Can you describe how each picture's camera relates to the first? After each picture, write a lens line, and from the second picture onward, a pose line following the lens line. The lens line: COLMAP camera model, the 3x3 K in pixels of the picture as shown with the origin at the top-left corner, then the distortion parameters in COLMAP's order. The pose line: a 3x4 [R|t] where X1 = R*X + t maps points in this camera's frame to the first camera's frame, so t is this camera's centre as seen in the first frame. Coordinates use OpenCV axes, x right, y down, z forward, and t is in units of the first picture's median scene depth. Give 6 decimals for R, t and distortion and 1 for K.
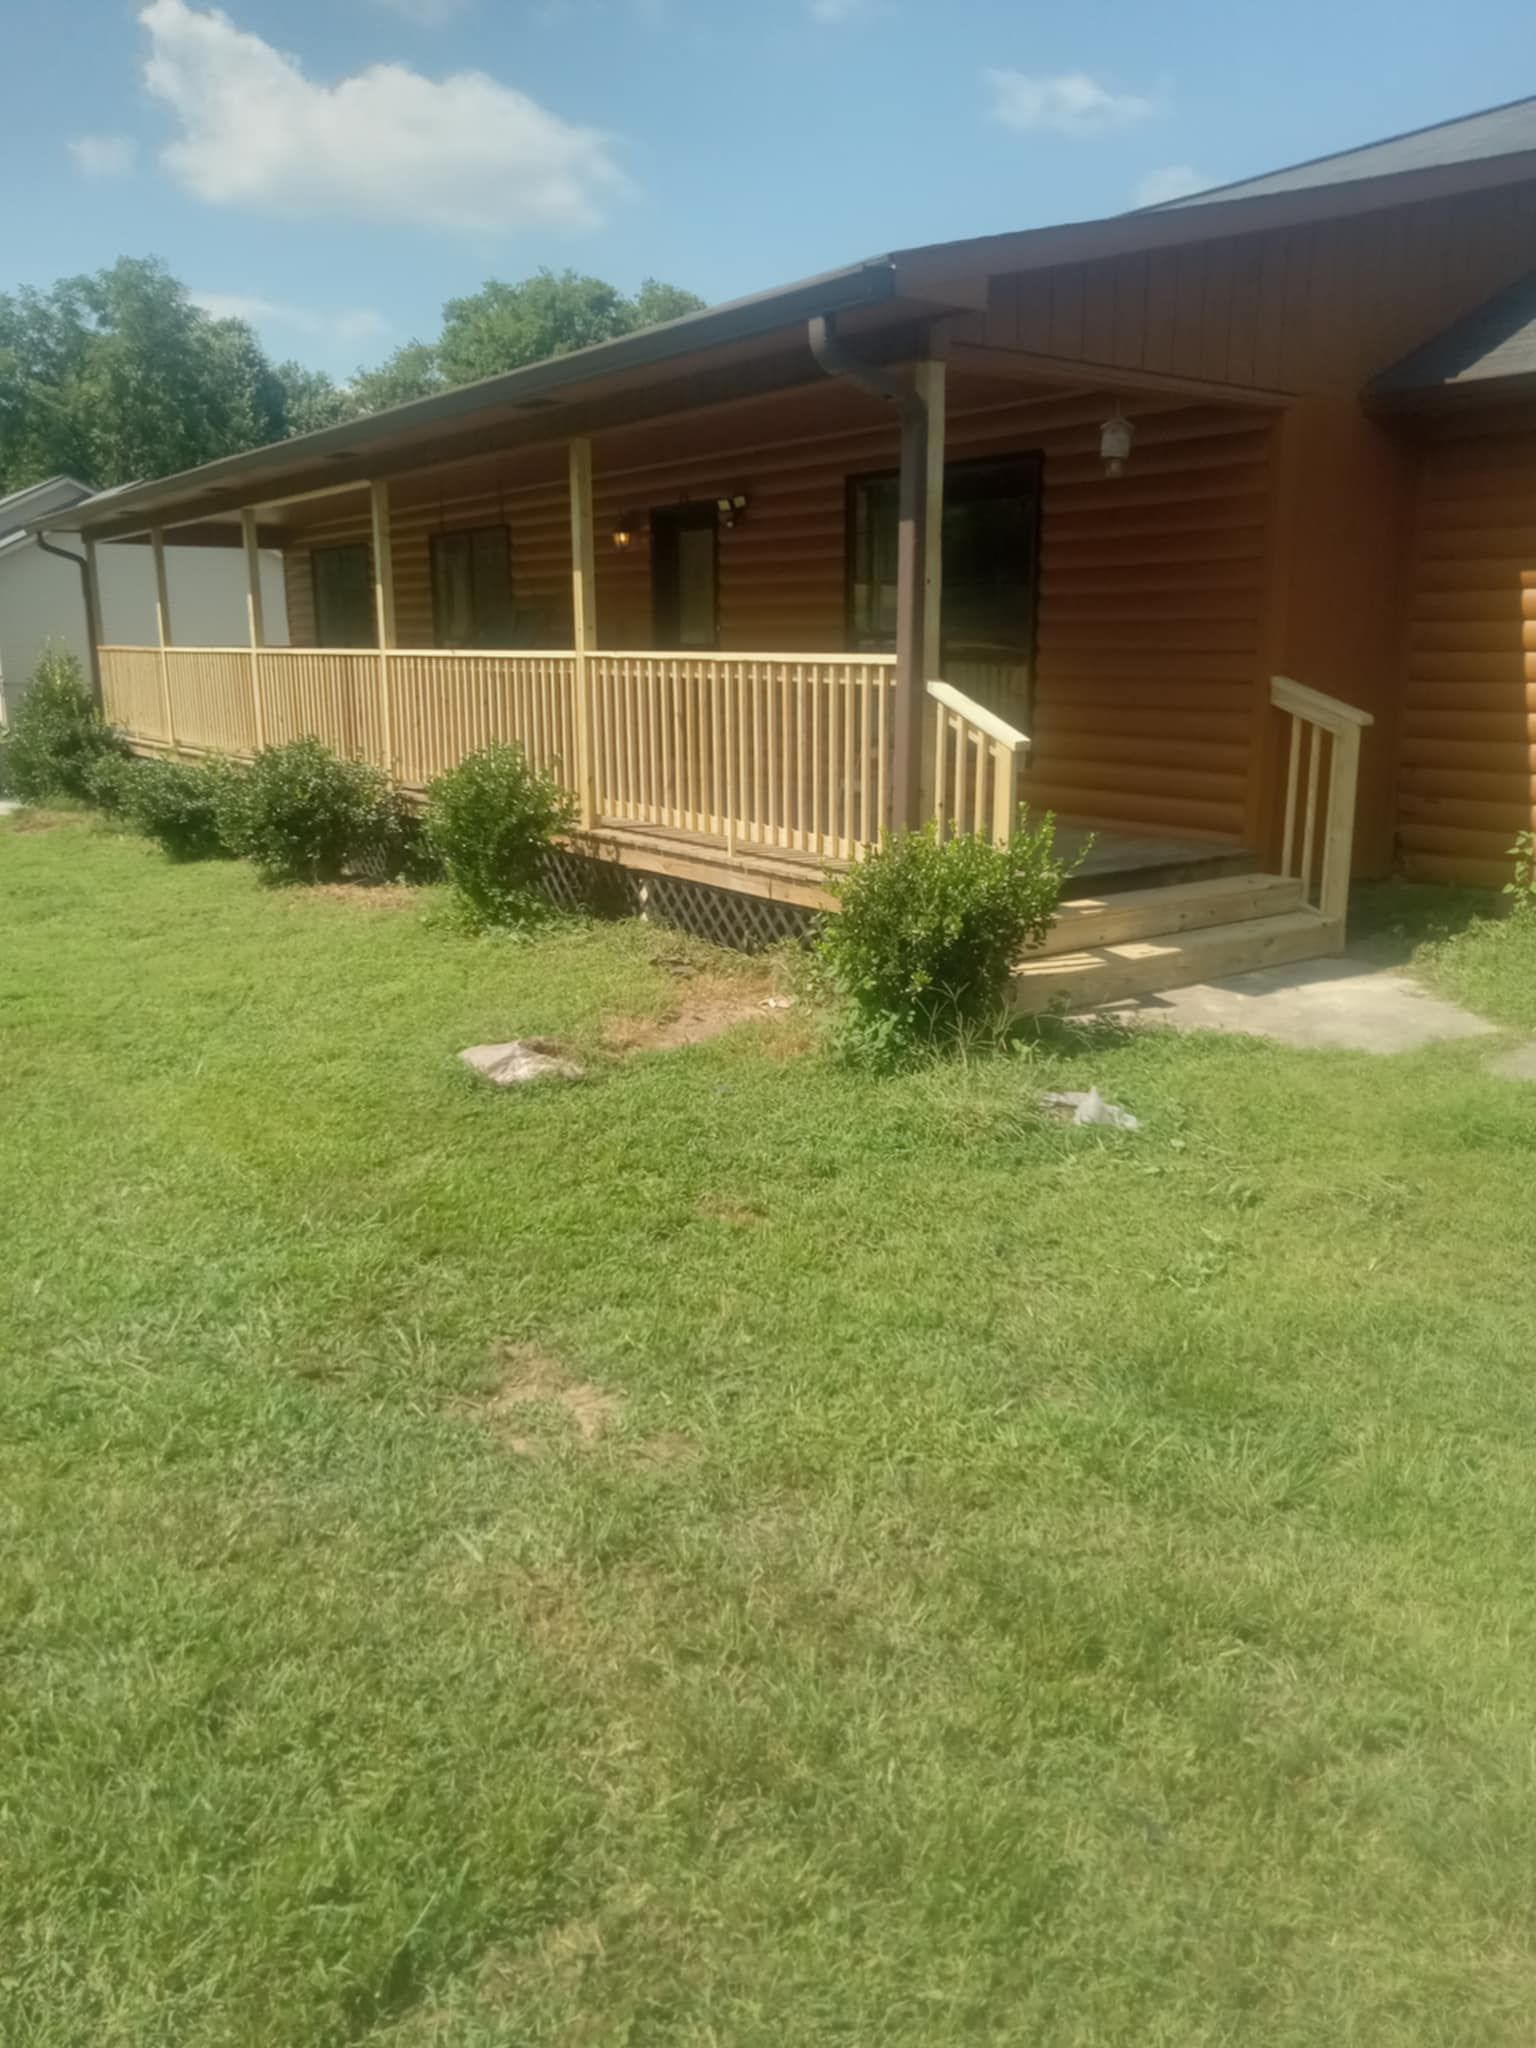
lens RADIAL K [[1567.0, 0, 772.9], [0, 1567.0, 1014.3], [0, 0, 1]] dist [-0.001023, -0.028611]
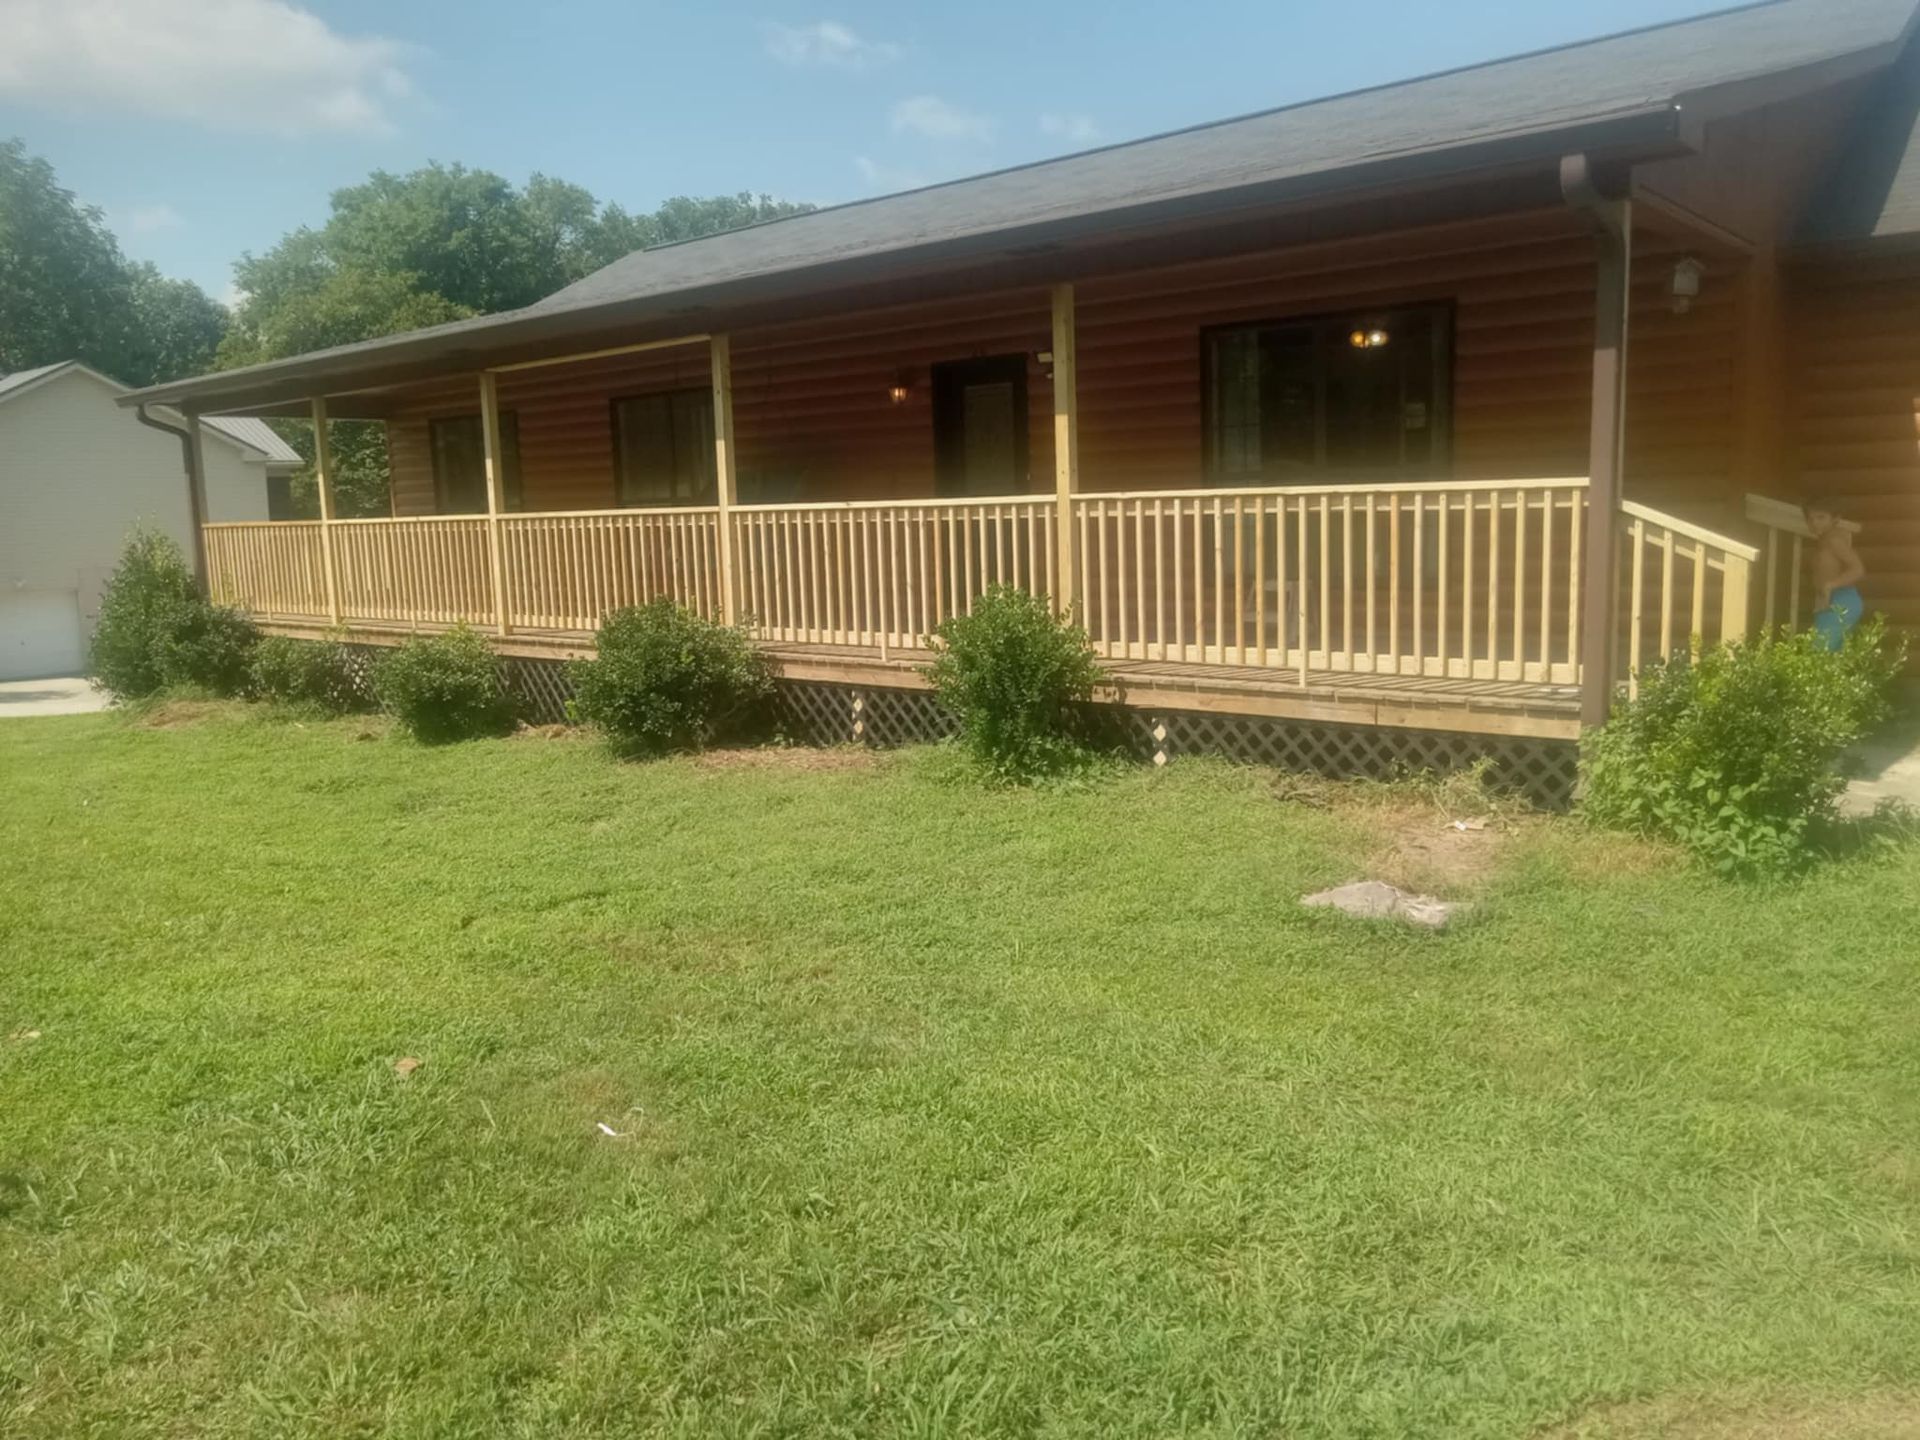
lens RADIAL K [[1469.1, 0, 960.3], [0, 1469.1, 722.5], [0, 0, 1]] dist [-0.001023, -0.028611]
pose [[0.970037, -0.066471, 0.233689, -0.415869], [0.086811, 0.993178, -0.077848, -0.021846], [-0.226920, 0.095802, 0.969190, 0.128936]]
